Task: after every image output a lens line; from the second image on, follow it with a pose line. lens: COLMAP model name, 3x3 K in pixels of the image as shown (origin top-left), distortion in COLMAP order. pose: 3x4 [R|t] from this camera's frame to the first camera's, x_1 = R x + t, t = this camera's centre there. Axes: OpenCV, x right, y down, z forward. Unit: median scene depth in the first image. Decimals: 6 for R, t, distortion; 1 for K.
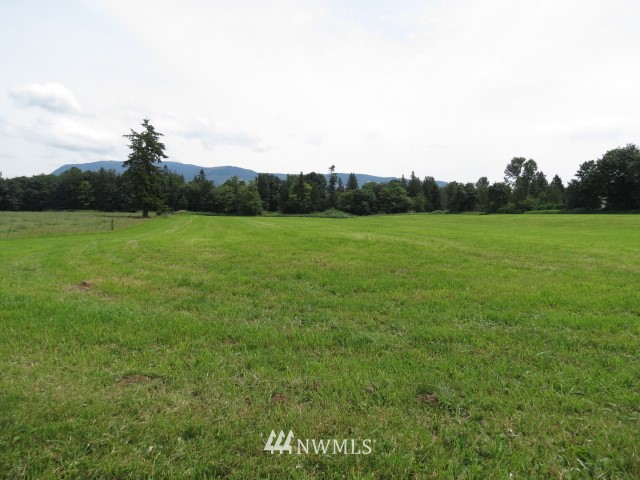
lens RADIAL K [[454.5, 0, 322.1], [0, 454.5, 240.4], [0, 0, 1]] dist [-0.031137, 0.006665]
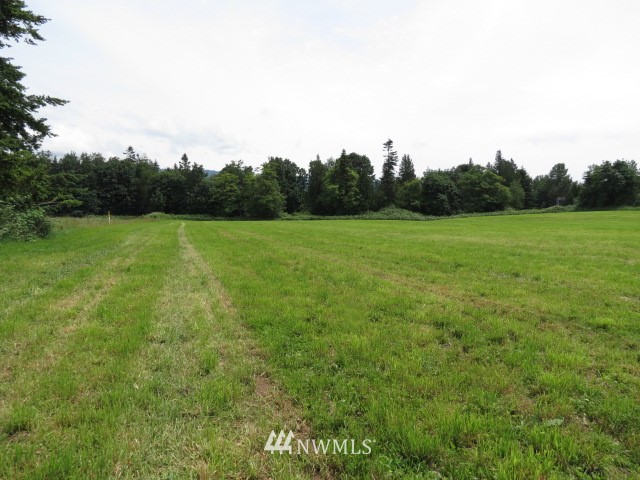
lens RADIAL K [[454.5, 0, 322.2], [0, 454.5, 240.2], [0, 0, 1]] dist [-0.031137, 0.006665]
pose [[0.998845, -0.020177, 0.043603, -0.106627], [0.020483, 0.999769, -0.006565, -0.019523], [-0.043460, 0.007450, 0.999027, 0.362061]]
